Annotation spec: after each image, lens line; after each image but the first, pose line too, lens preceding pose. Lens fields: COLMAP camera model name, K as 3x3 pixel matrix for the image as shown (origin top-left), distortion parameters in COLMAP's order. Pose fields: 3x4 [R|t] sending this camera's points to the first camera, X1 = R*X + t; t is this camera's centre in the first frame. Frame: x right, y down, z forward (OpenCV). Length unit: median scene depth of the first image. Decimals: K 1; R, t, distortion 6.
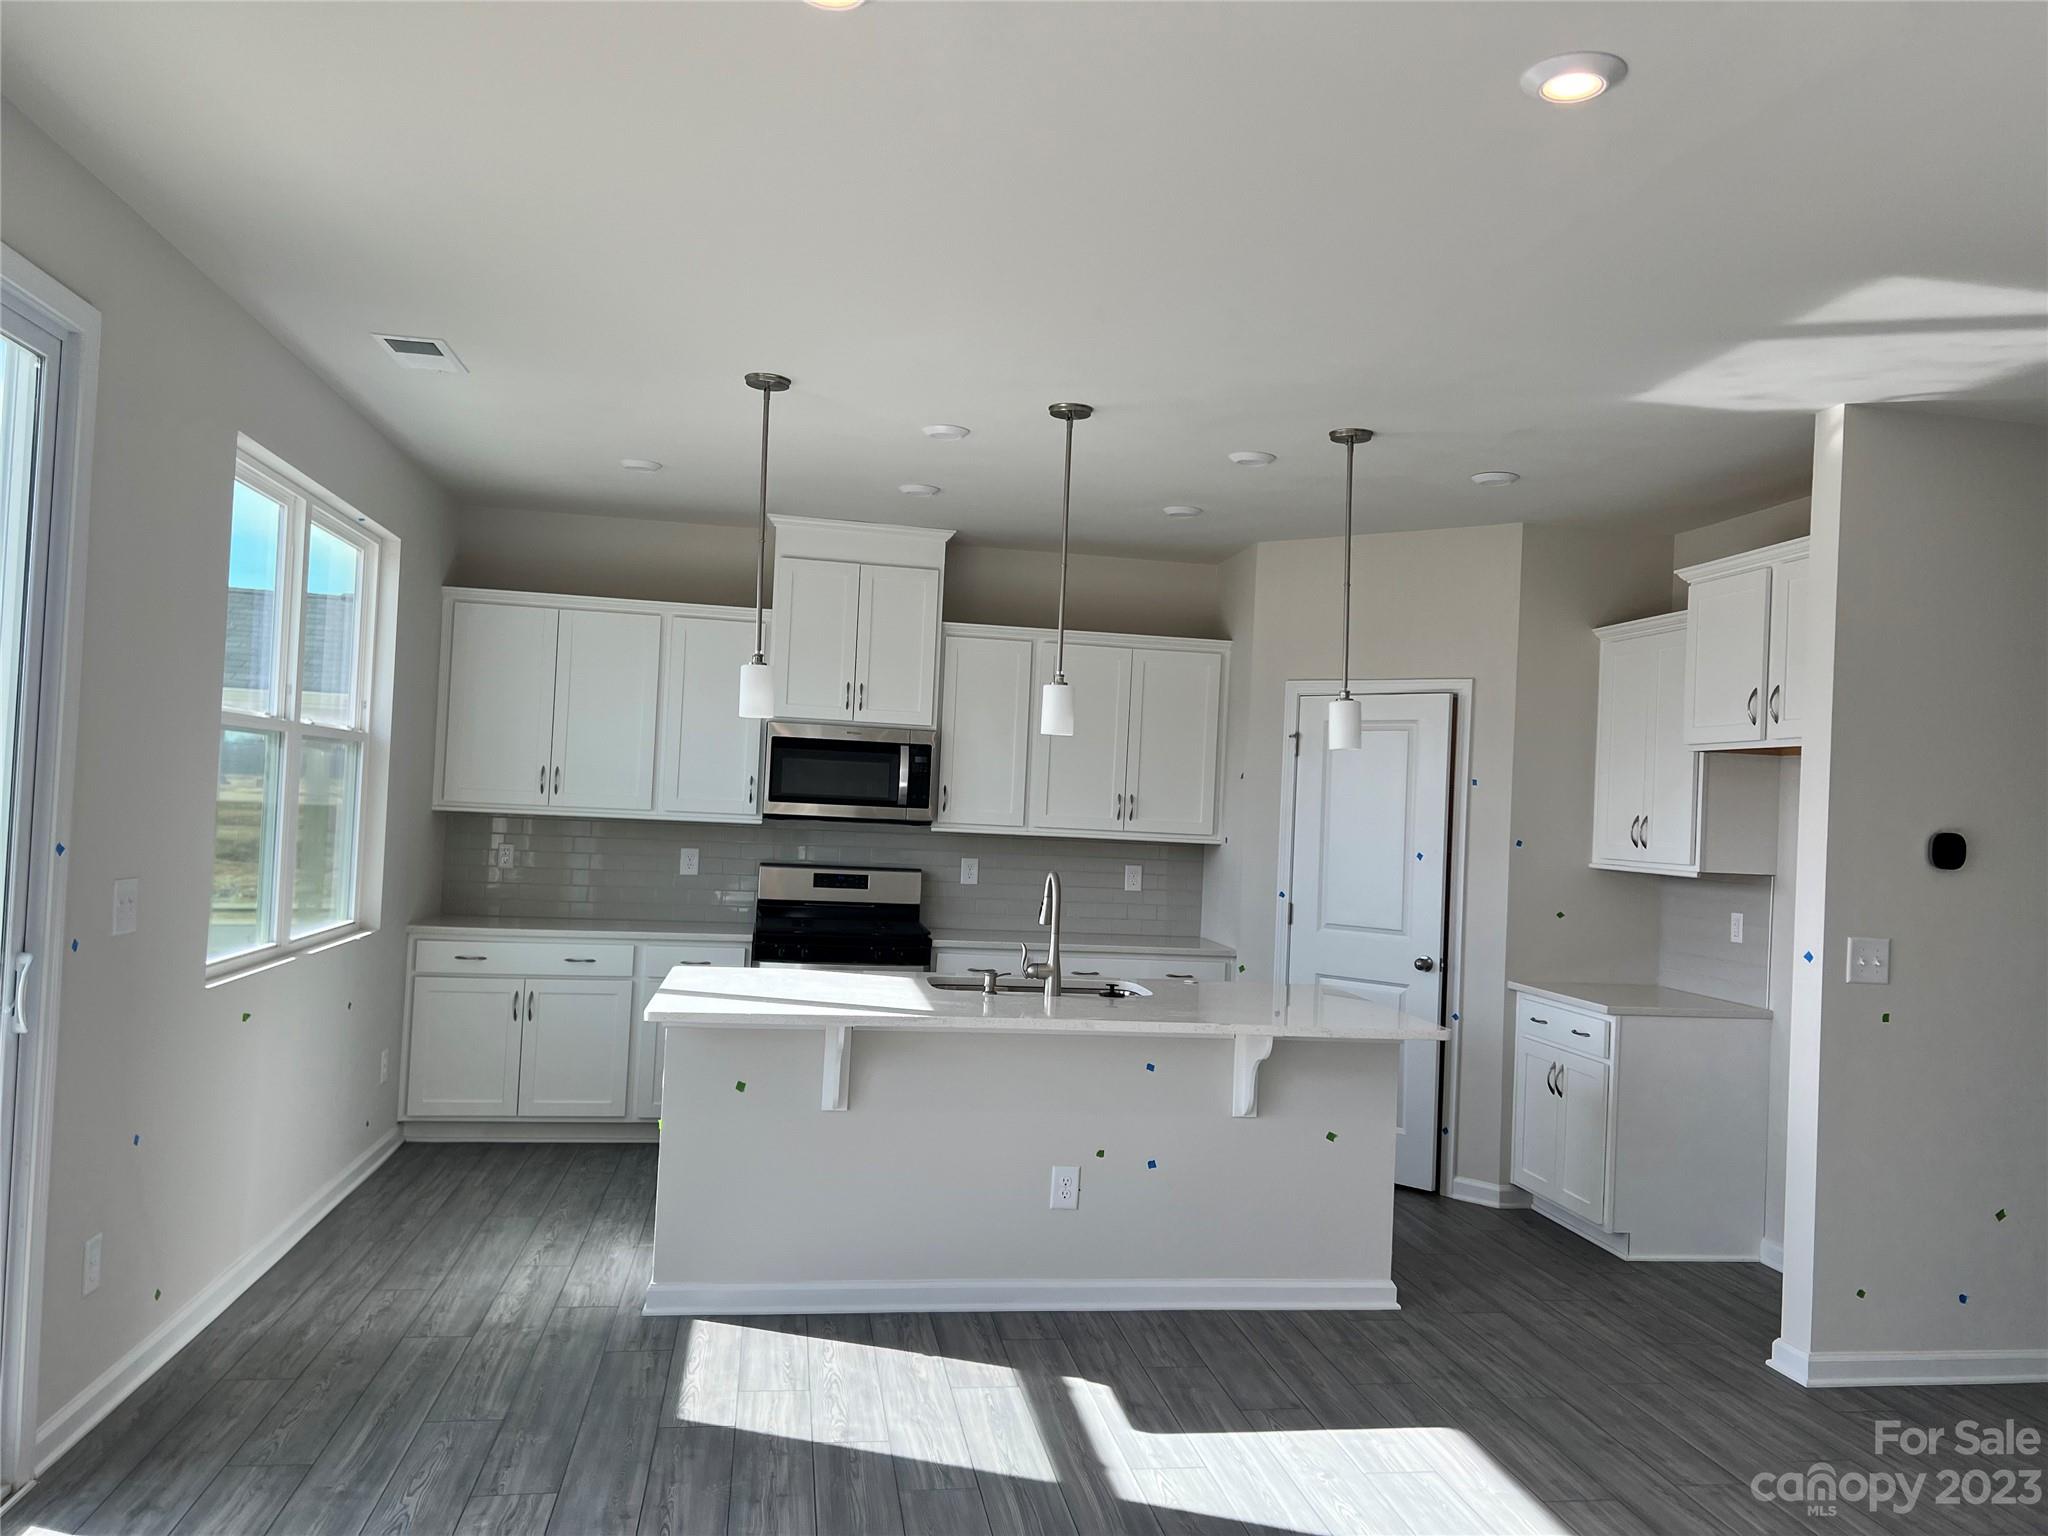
lens RADIAL K [[1544.3, 0, 1024.0], [0, 1544.3, 768.0], [0, 0, 1]] dist [0.071355, -0.074435]
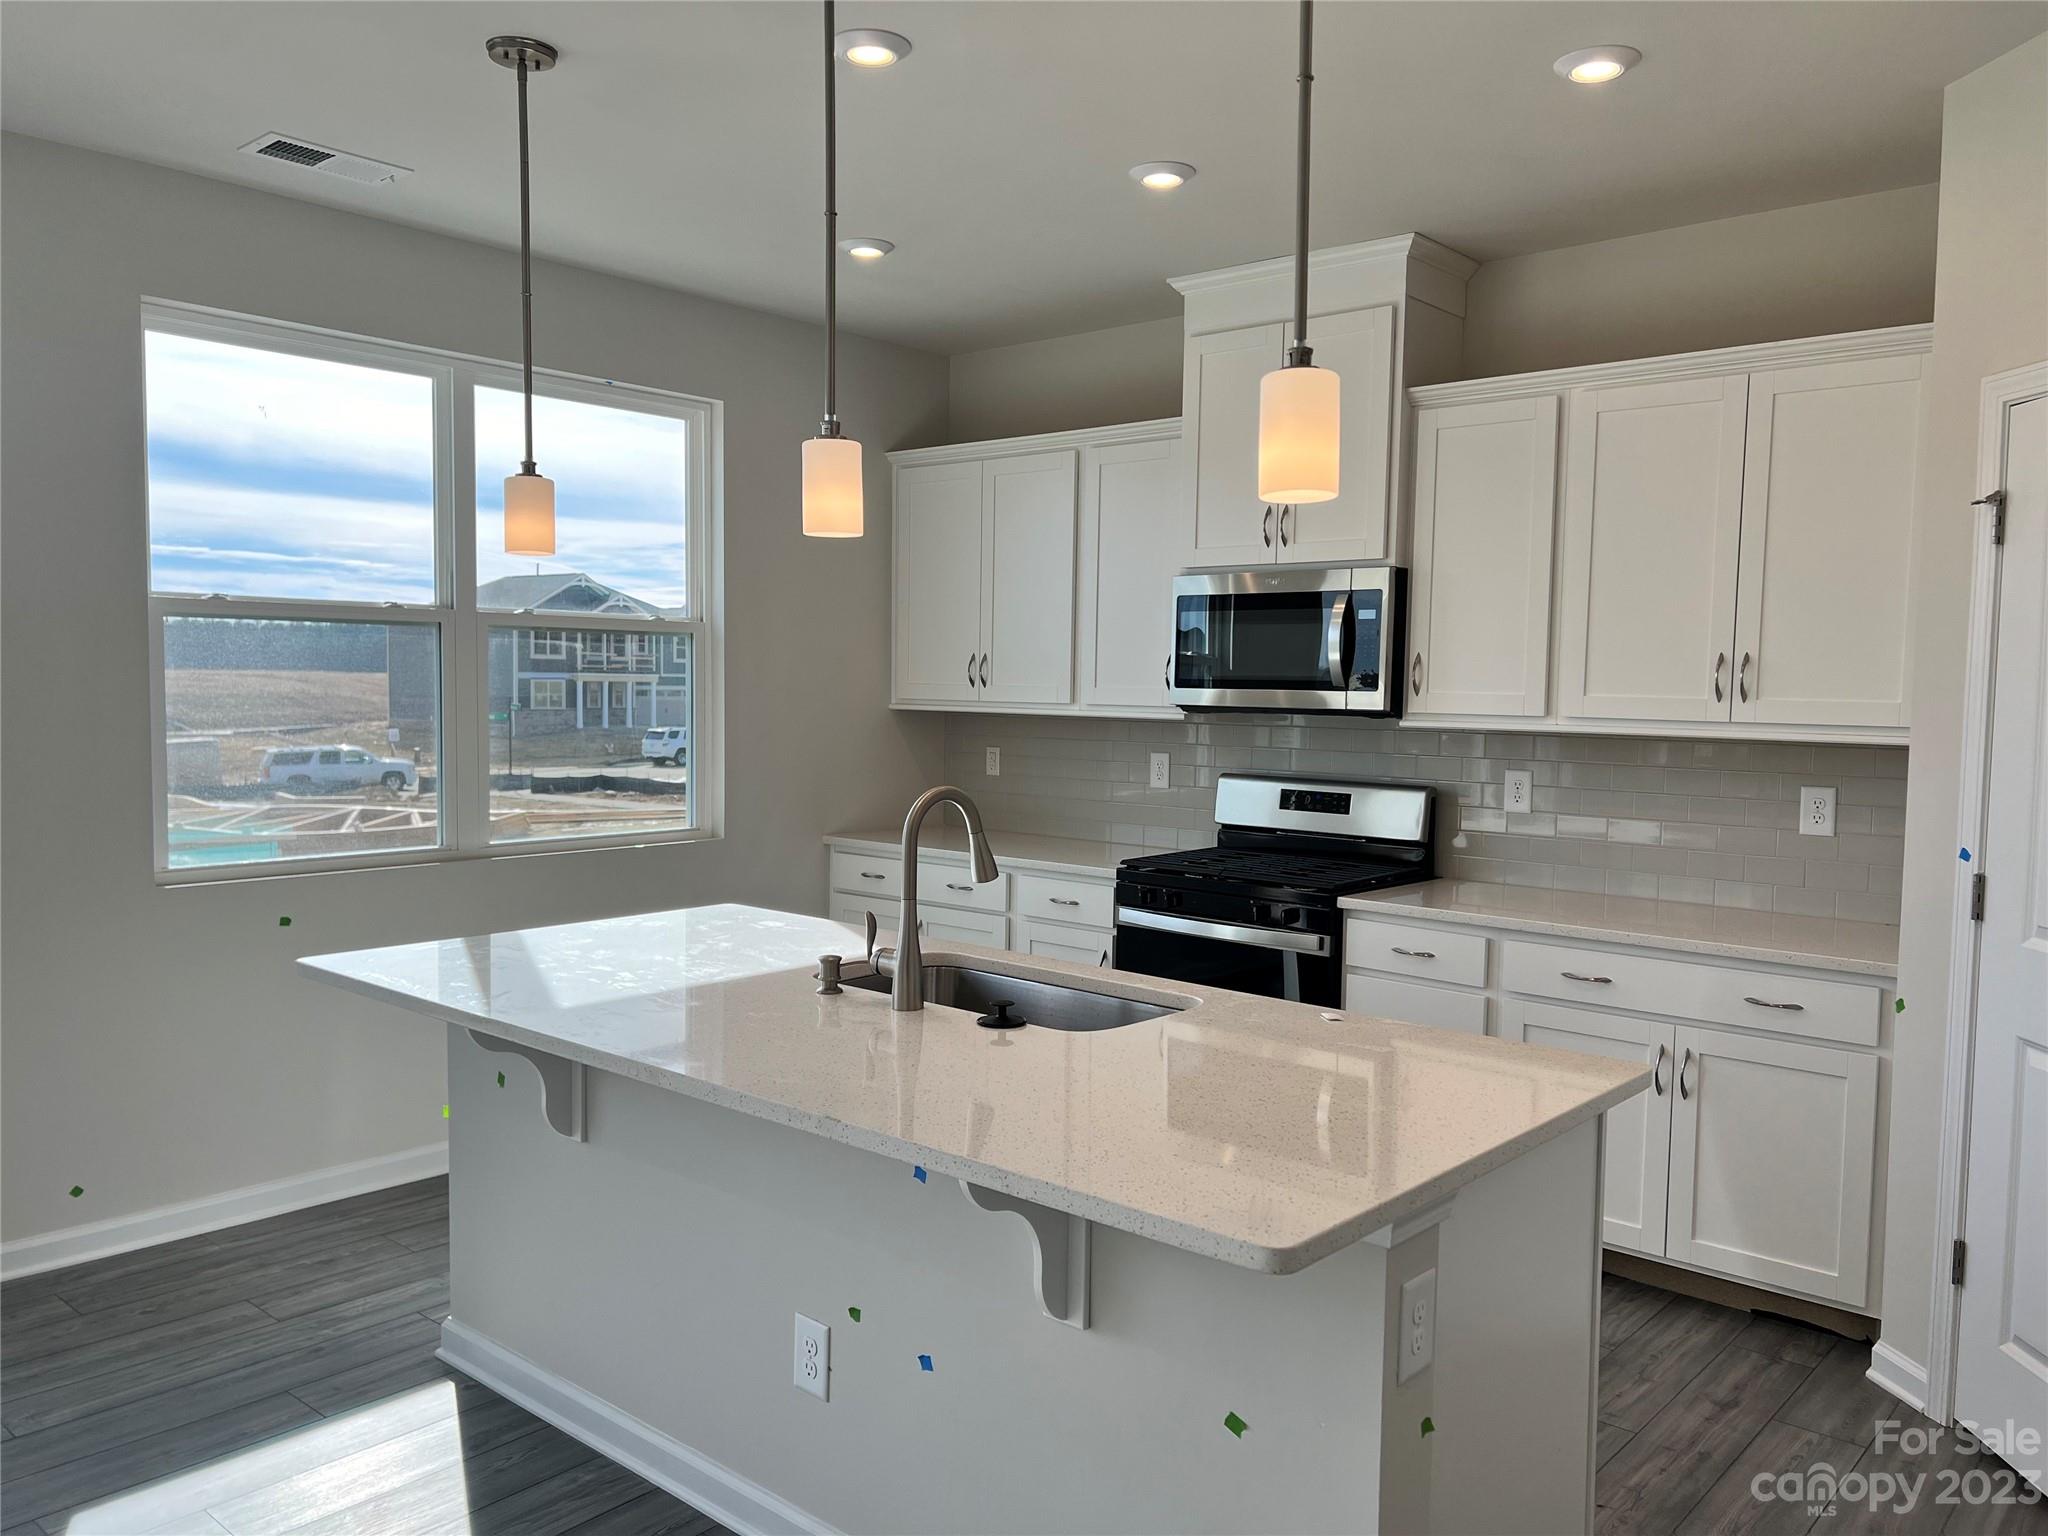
lens RADIAL K [[1544.3, 0, 1024.0], [0, 1544.3, 768.0], [0, 0, 1]] dist [0.071355, -0.074435]
pose [[0.634606, 0.008328, -0.772791, 0.340112], [0.032681, 0.998758, 0.037600, 0.029512], [0.772144, -0.049117, 0.633546, 0.487979]]
